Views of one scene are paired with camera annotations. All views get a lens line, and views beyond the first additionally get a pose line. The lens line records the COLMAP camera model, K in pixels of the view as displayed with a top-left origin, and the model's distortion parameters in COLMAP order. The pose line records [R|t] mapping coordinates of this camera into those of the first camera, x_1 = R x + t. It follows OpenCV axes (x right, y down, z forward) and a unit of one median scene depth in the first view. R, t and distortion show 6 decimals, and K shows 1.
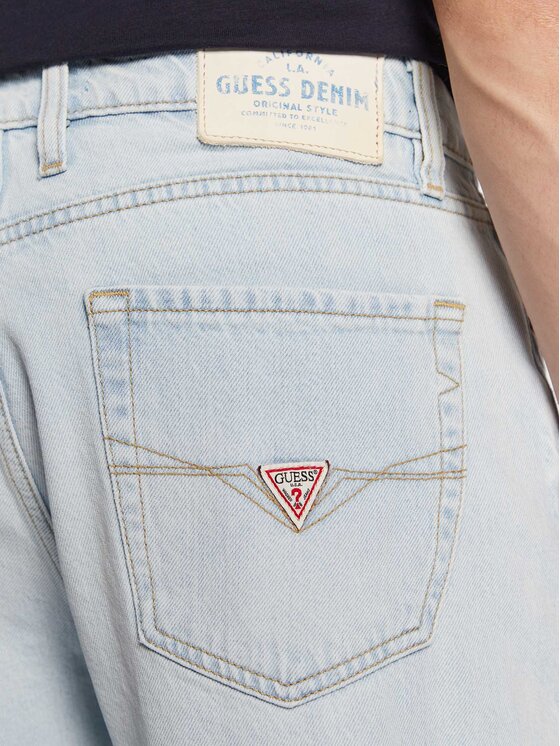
lens RADIAL K [[1327.8, 0, 280.9], [0, 1327.8, 372.9], [0, 0, 1]] dist [-0.104458, 0.000000]
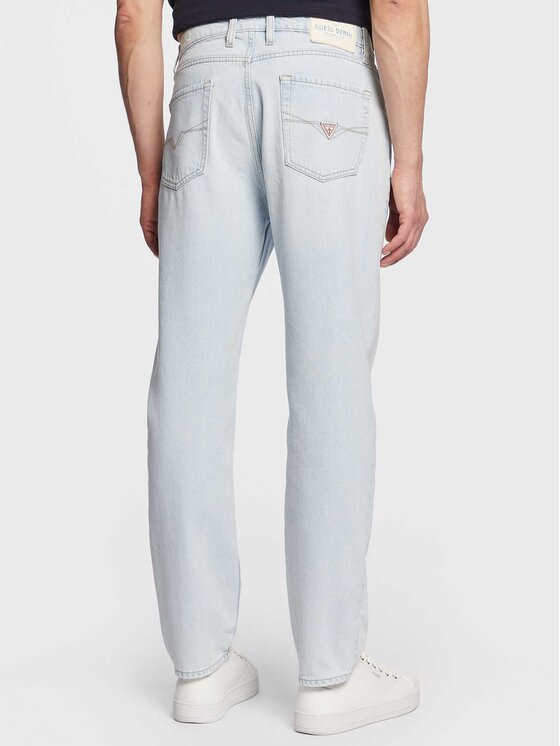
lens RADIAL K [[1327.8, 0, 279.6], [0, 1327.8, 372.8], [0, 0, 1]] dist [-0.104458, 0.000000]
pose [[0.982785, 0.086981, 0.162994, -0.706377], [-0.094440, 0.994783, 0.038571, 0.663539], [-0.158789, -0.053301, 0.985873, -2.897716]]
